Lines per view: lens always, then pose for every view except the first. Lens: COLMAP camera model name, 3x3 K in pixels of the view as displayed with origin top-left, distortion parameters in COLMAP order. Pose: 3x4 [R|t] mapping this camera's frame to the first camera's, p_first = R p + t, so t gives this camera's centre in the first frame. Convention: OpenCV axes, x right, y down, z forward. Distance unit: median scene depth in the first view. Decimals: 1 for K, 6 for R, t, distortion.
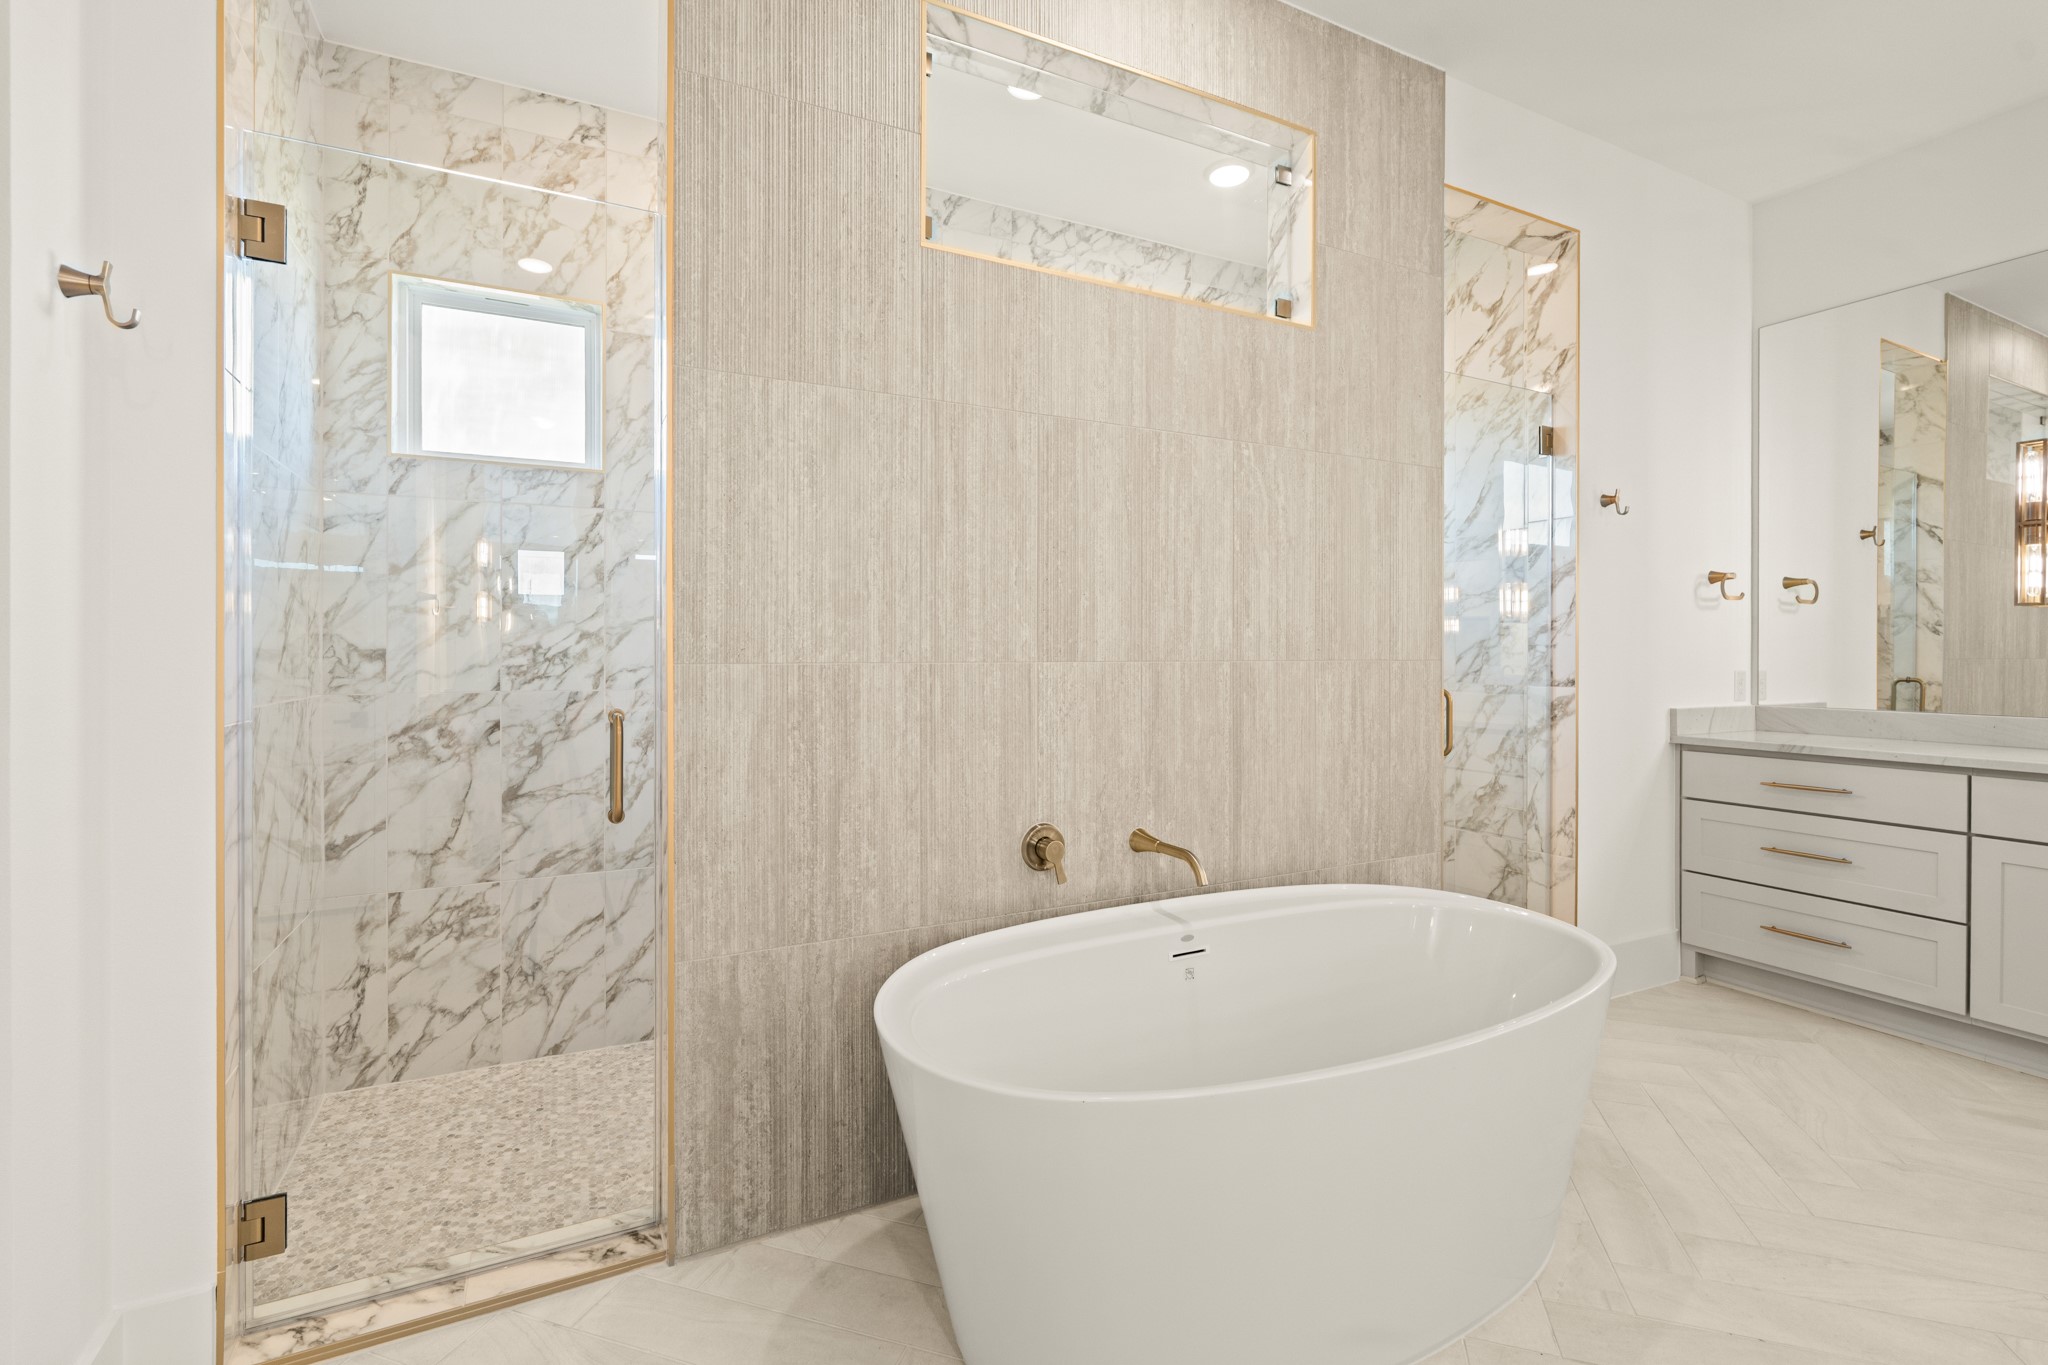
lens RADIAL K [[904.4, 0, 1020.1], [0, 904.4, 684.3], [0, 0, 1]] dist [-0.003787, 0.000259]
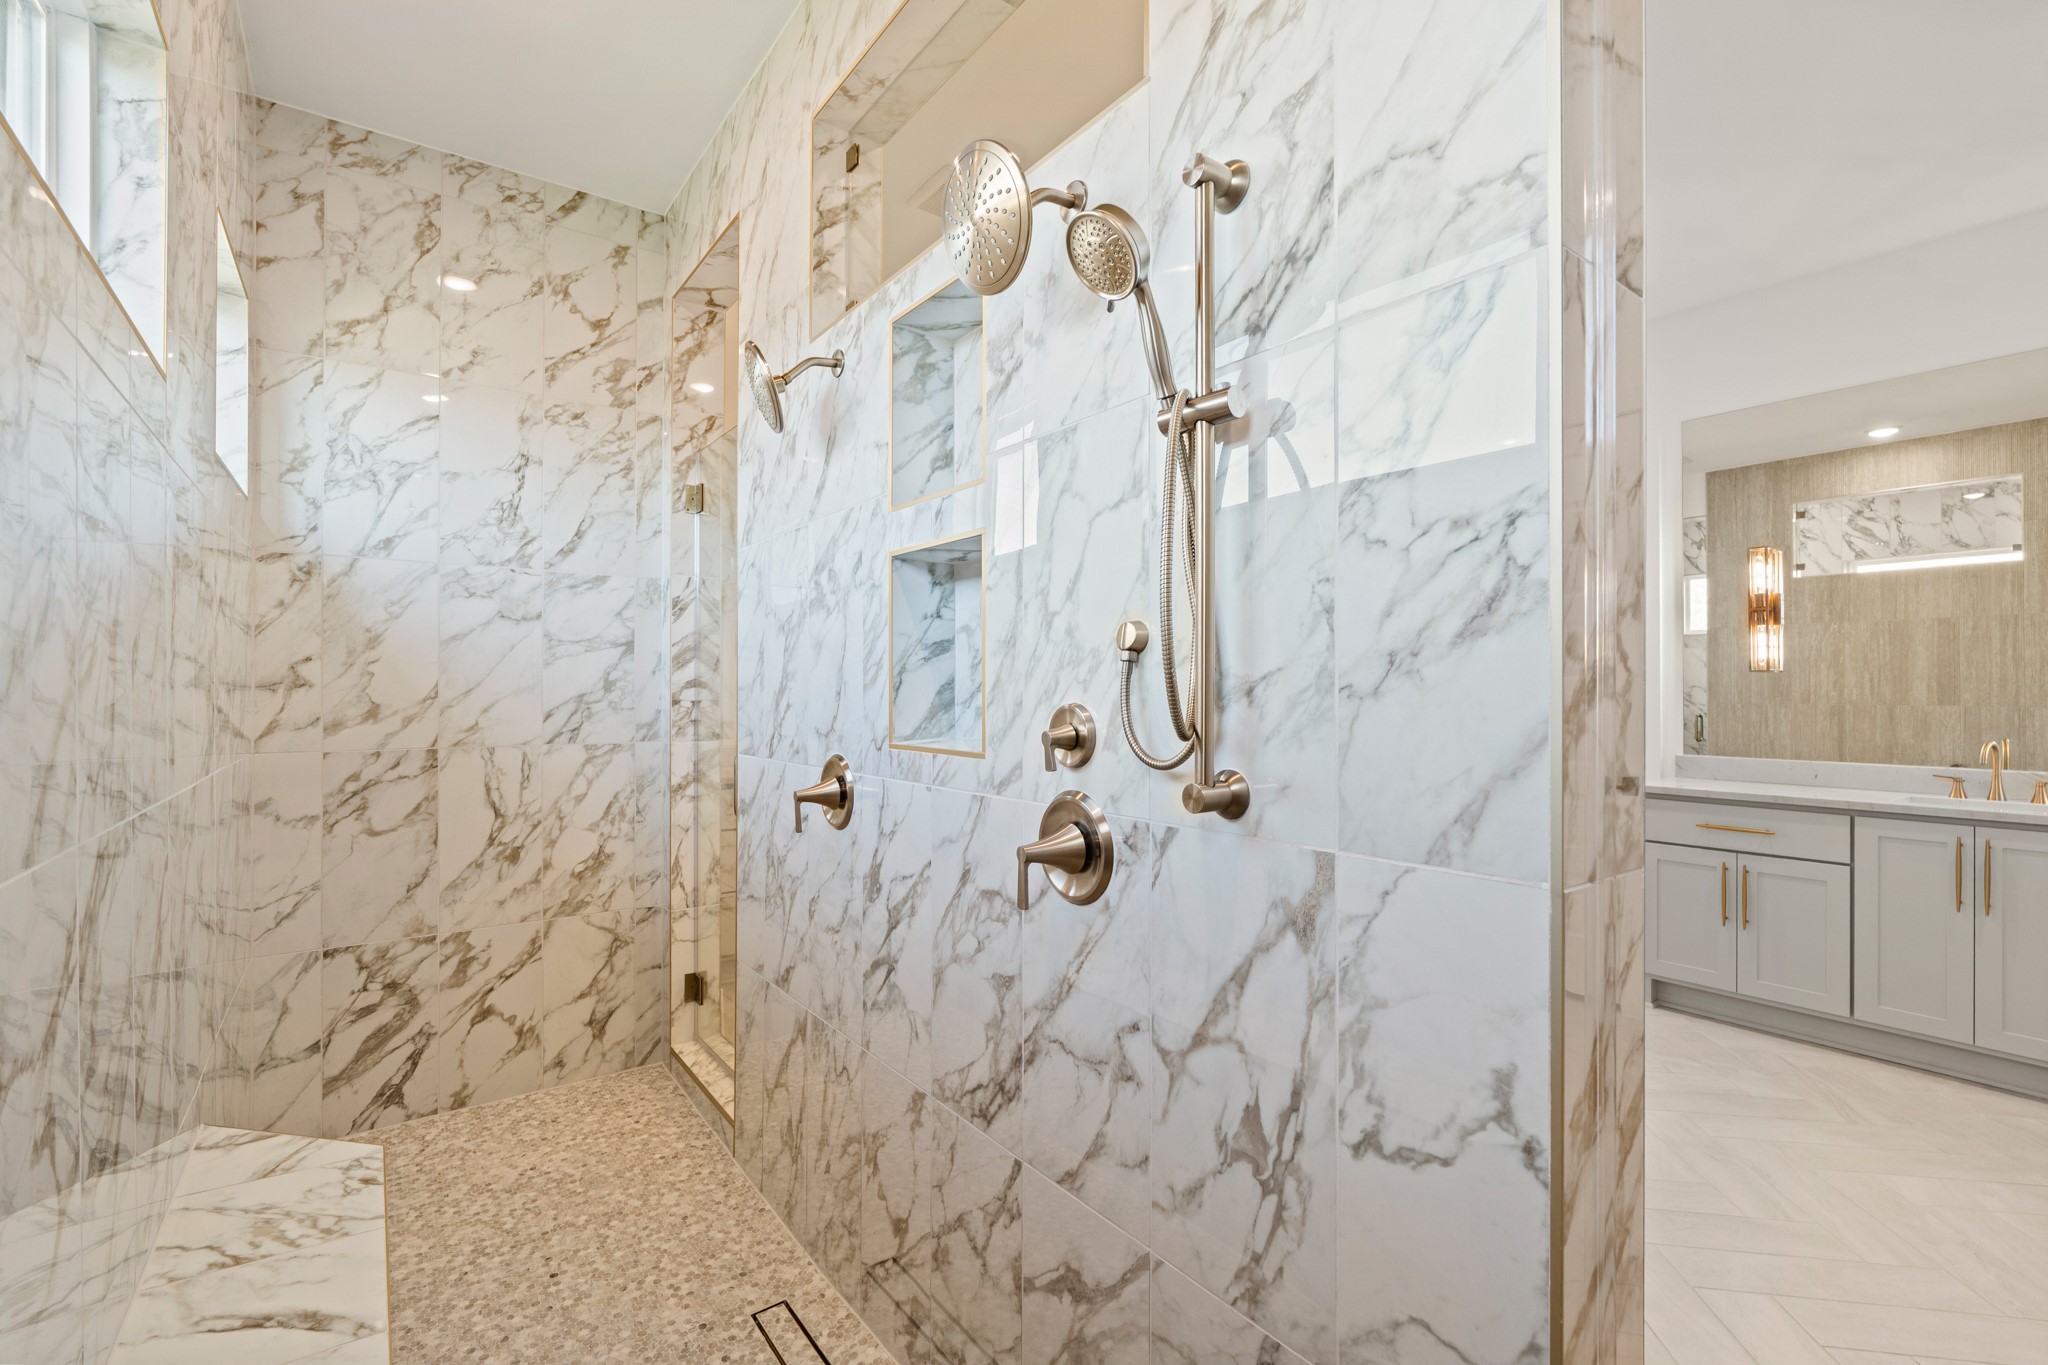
lens RADIAL K [[904.4, 0, 1020.1], [0, 904.4, 684.3], [0, 0, 1]] dist [-0.003787, 0.000259]
pose [[-0.152584, -0.009347, 0.988246, -0.428198], [0.024165, 0.999621, 0.013186, -0.060768], [-0.987995, 0.025893, -0.152300, 0.730235]]
